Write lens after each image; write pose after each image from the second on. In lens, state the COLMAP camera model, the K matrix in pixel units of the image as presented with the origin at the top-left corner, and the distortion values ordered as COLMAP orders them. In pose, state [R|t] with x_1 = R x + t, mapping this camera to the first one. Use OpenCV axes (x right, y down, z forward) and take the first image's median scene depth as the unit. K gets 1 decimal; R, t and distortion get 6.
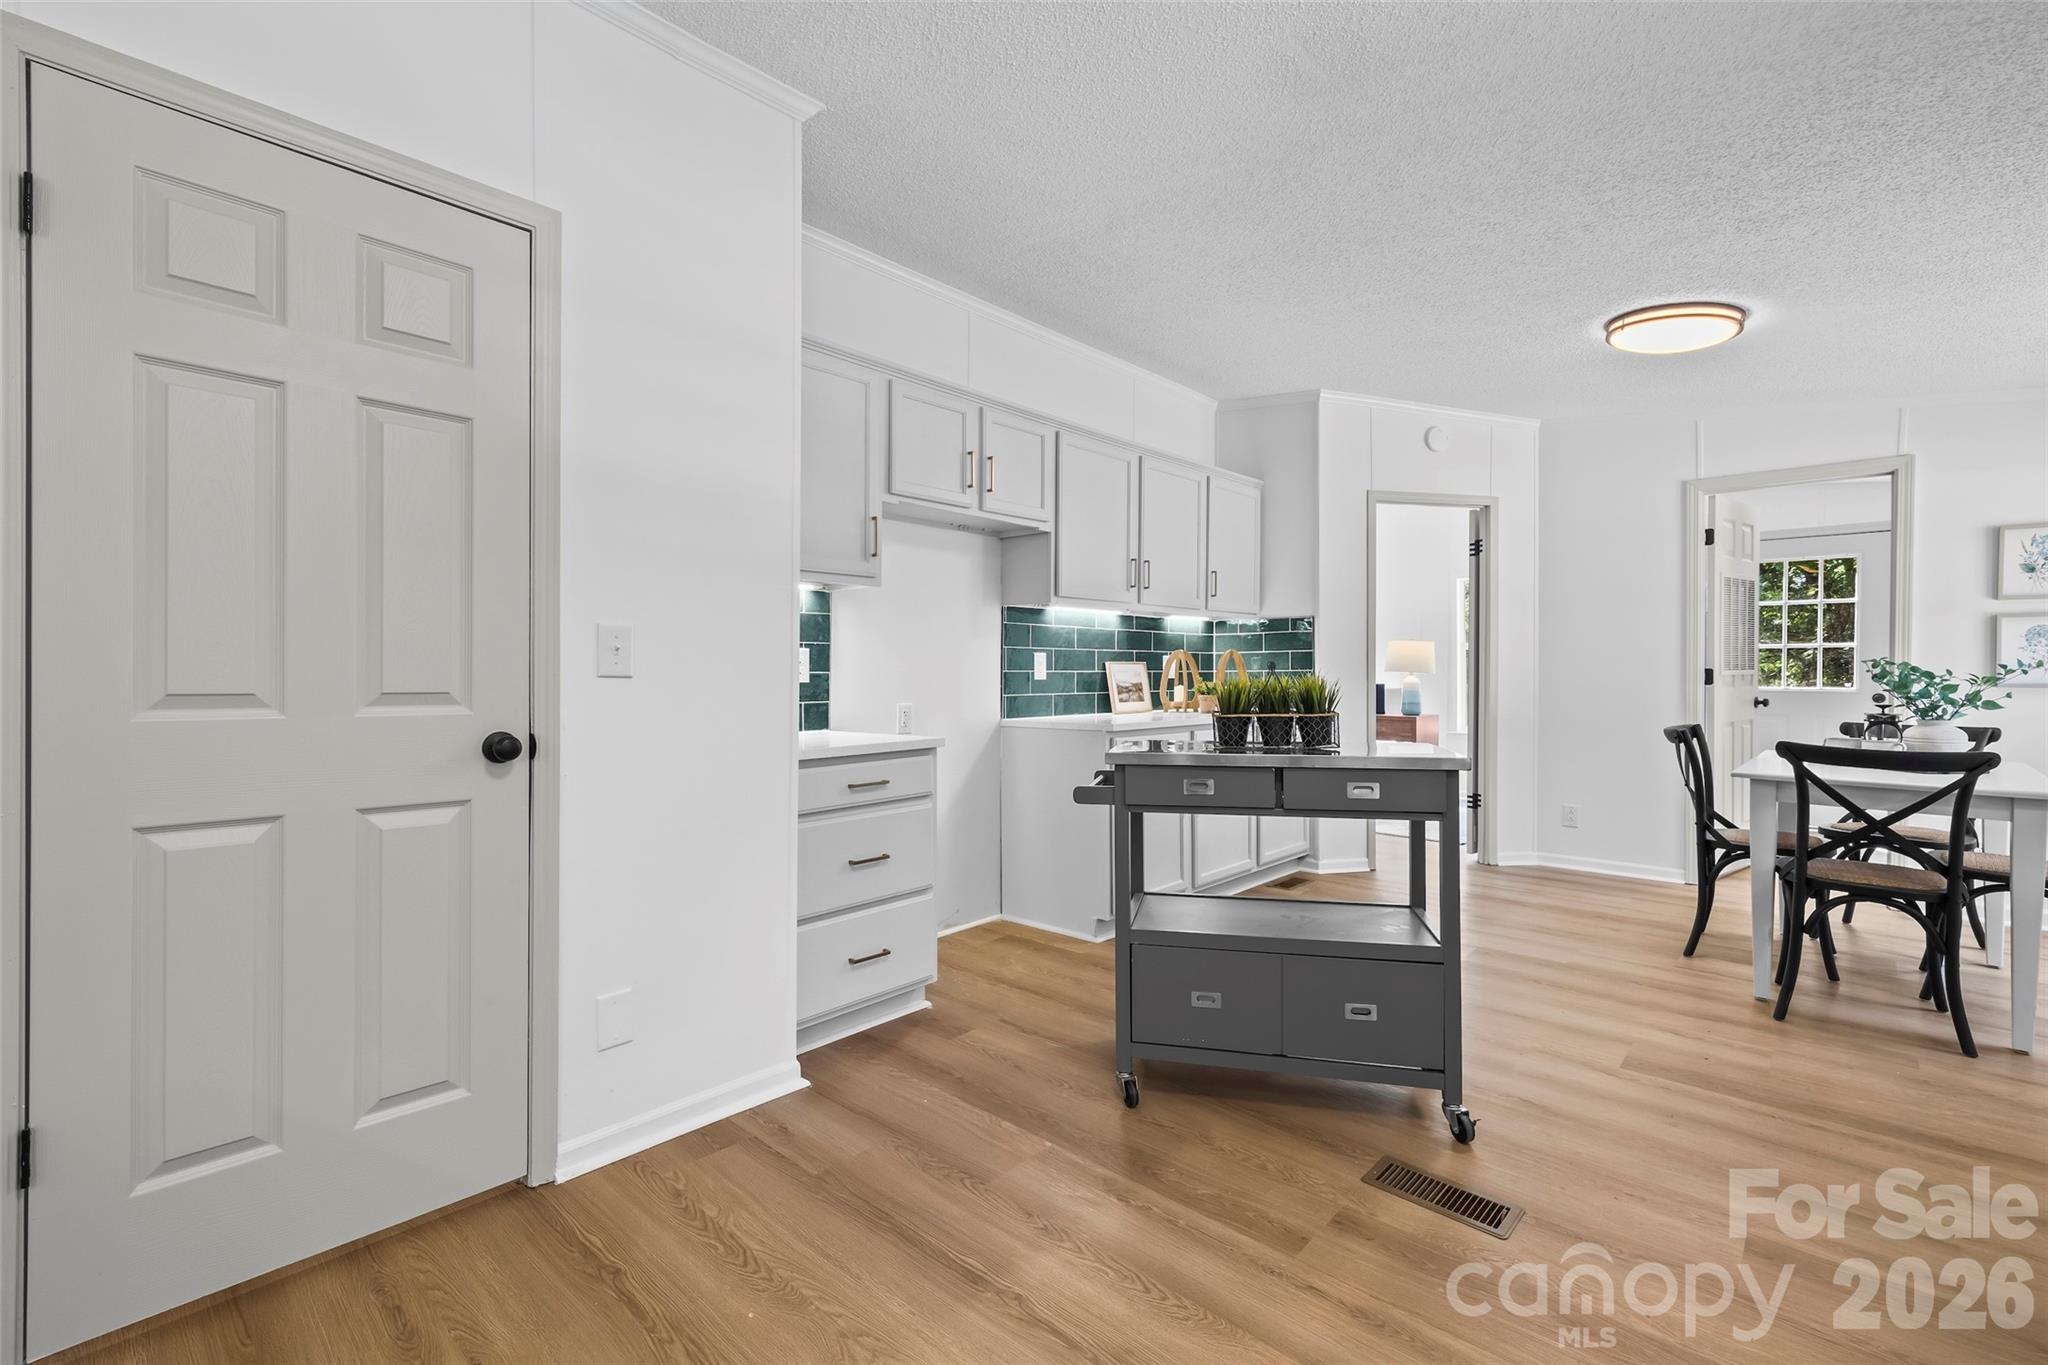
lens RADIAL K [[891.6, 0, 1026.0], [0, 891.6, 679.1], [0, 0, 1]] dist [0.016896, -0.000066]
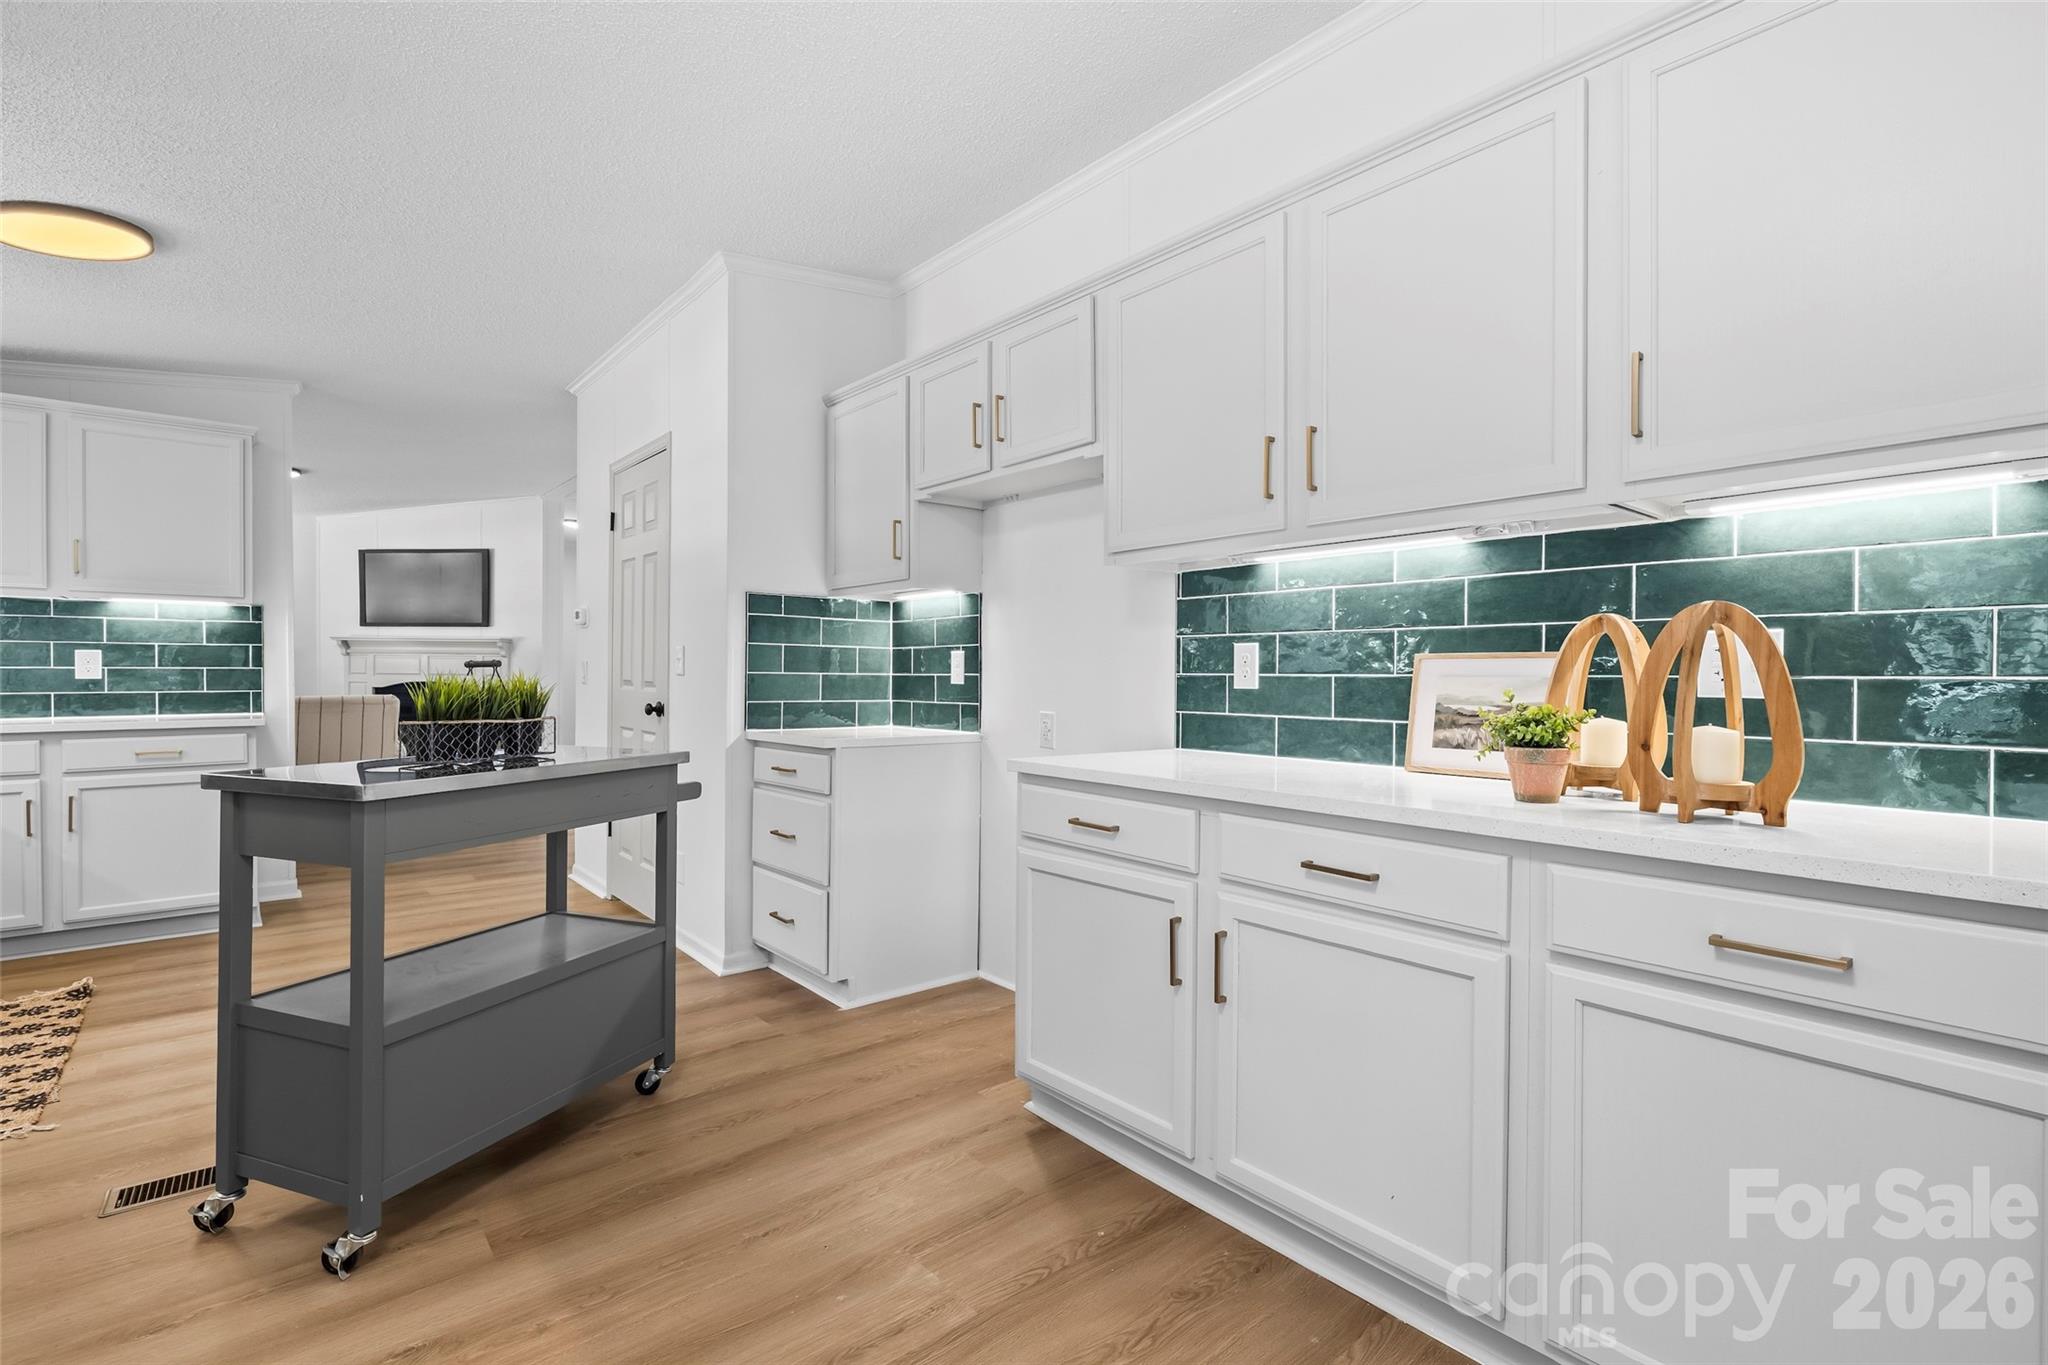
lens RADIAL K [[933.0, 0, 1023.6], [0, 933.0, 674.0], [0, 0, 1]] dist [0.002149, 0.000080]
pose [[-0.133663, 0.001867, -0.991025, 0.634924], [-0.011404, 0.999929, 0.003422, -0.009560], [0.990961, 0.011759, -0.133633, 0.943806]]
